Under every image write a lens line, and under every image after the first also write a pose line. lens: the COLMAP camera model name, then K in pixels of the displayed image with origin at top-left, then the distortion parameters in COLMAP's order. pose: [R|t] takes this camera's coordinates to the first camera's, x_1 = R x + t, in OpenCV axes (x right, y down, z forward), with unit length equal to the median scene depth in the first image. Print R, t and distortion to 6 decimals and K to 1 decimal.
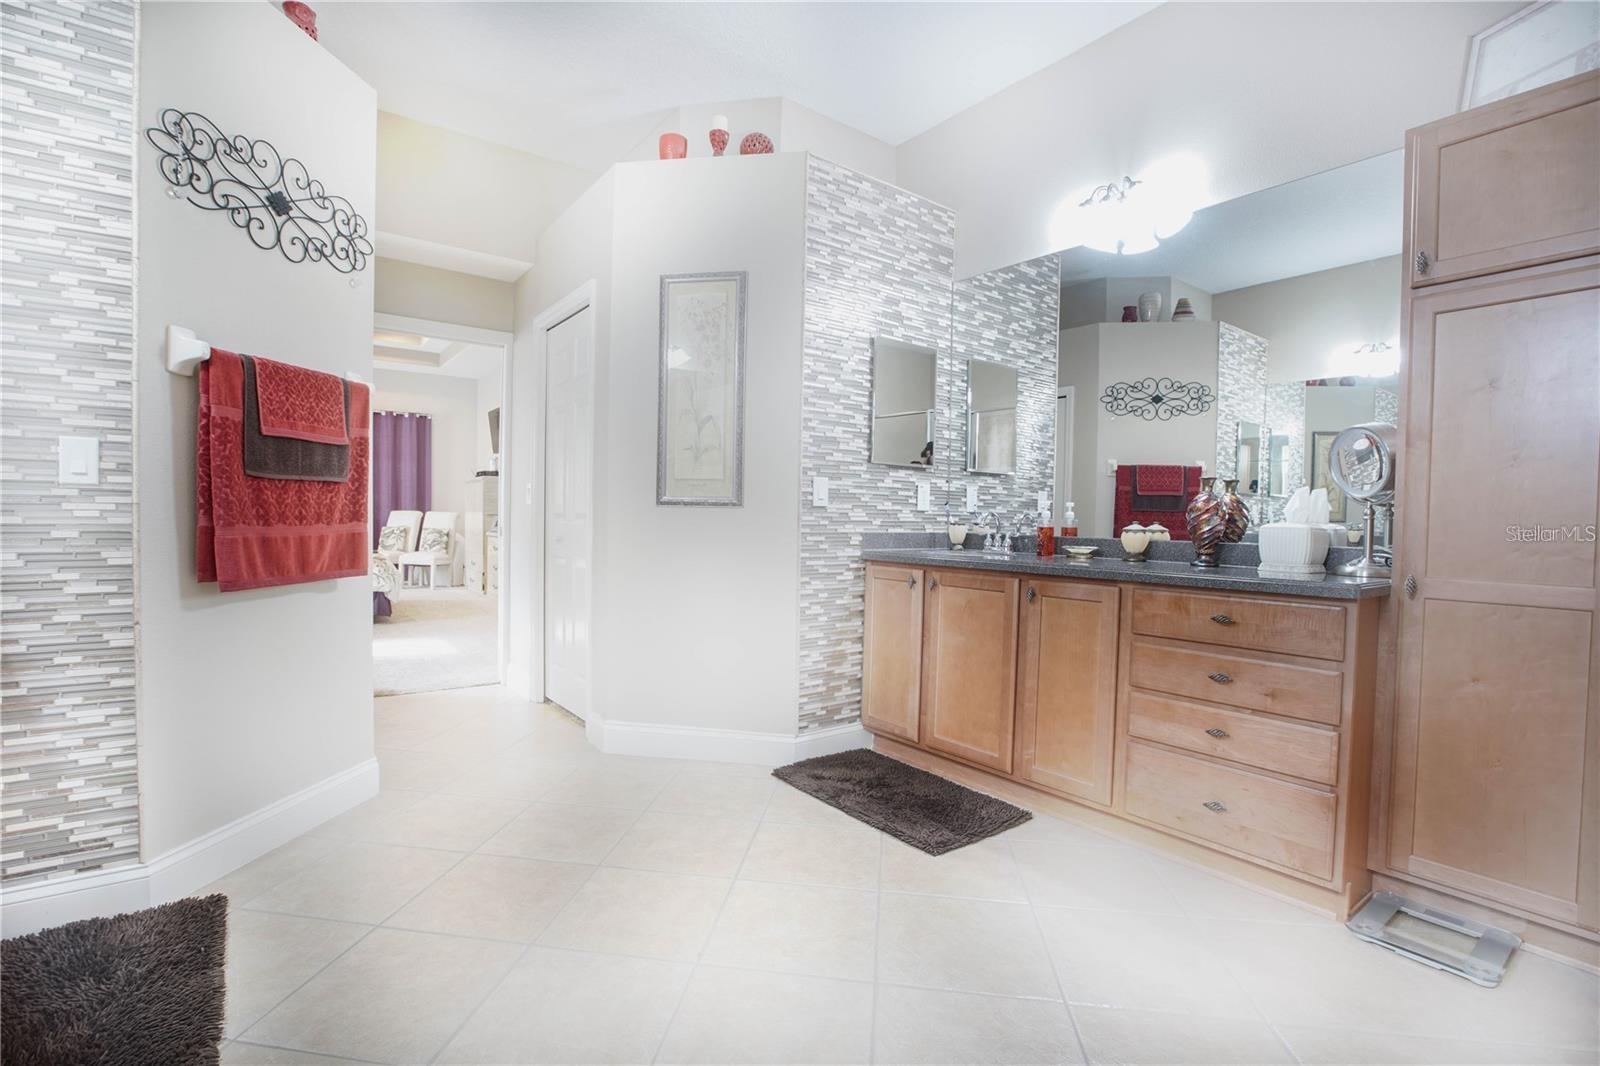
lens RADIAL K [[730.5, 0, 798.2], [0, 730.5, 532.2], [0, 0, 1]] dist [-0.042573, 0.009410]
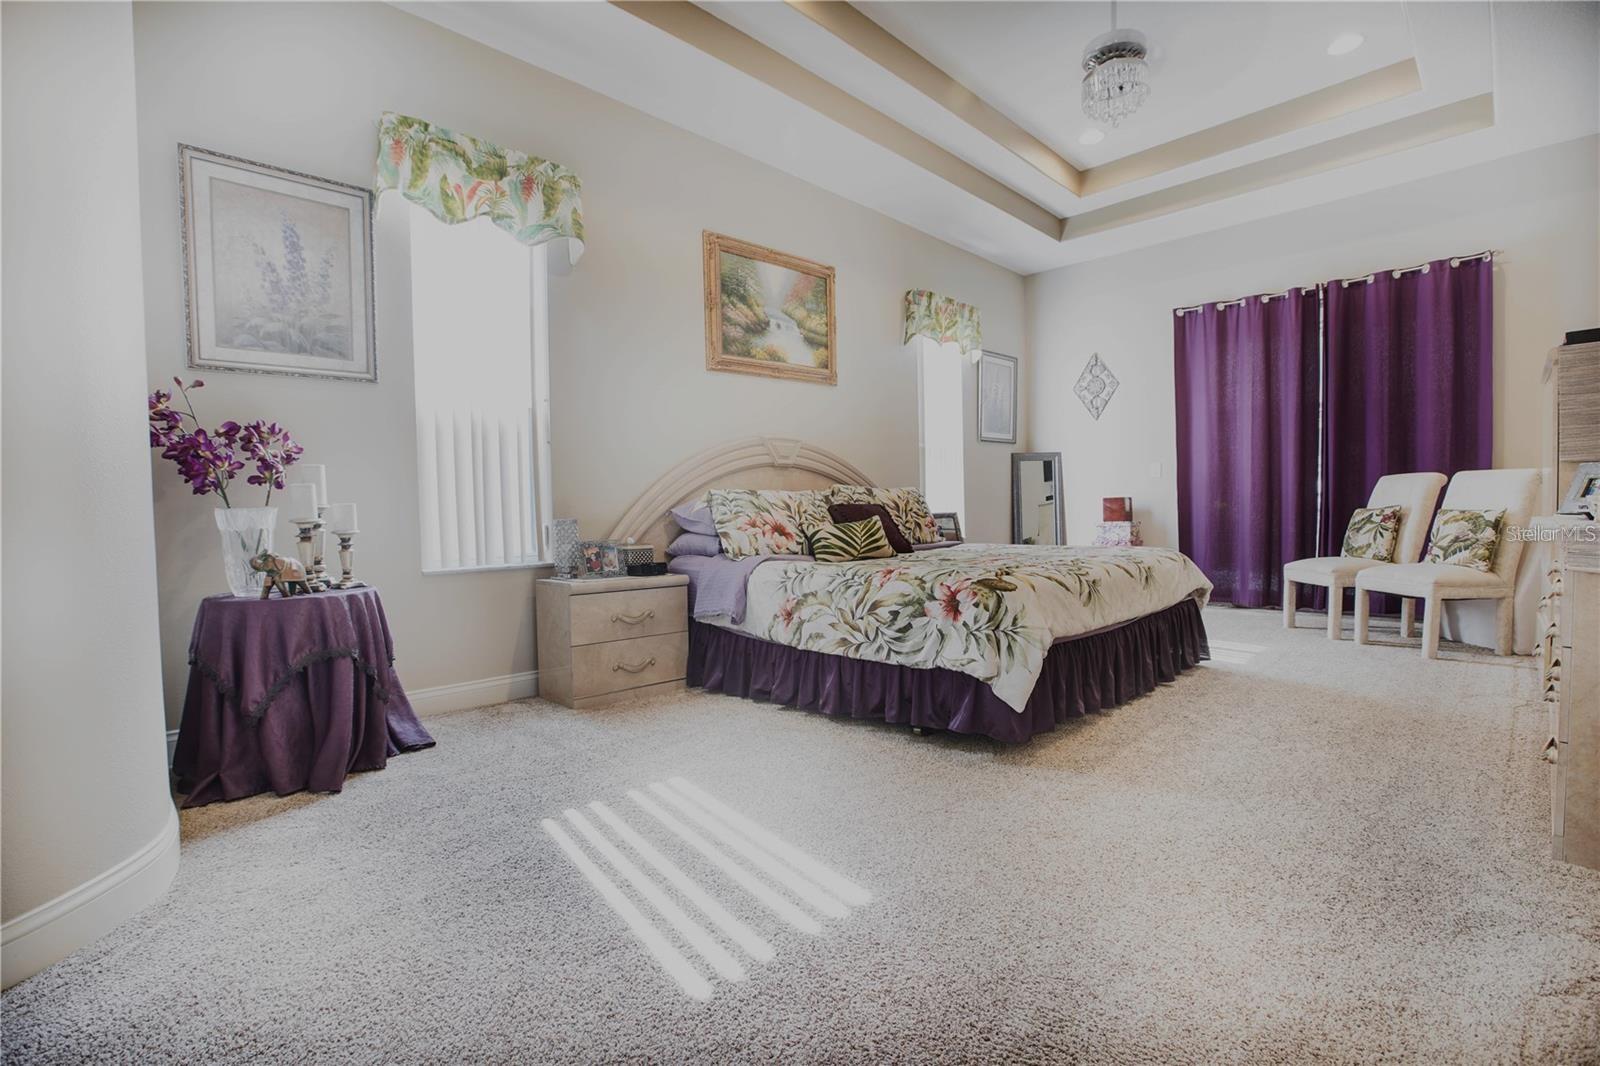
lens RADIAL K [[730.5, 0, 798.3], [0, 730.5, 537.7], [0, 0, 1]] dist [-0.042573, 0.009410]
pose [[0.124121, 0.020626, -0.992053, -0.140503], [0.001078, 0.999781, 0.020921, 0.001627], [0.992266, -0.003667, 0.124072, 0.559351]]
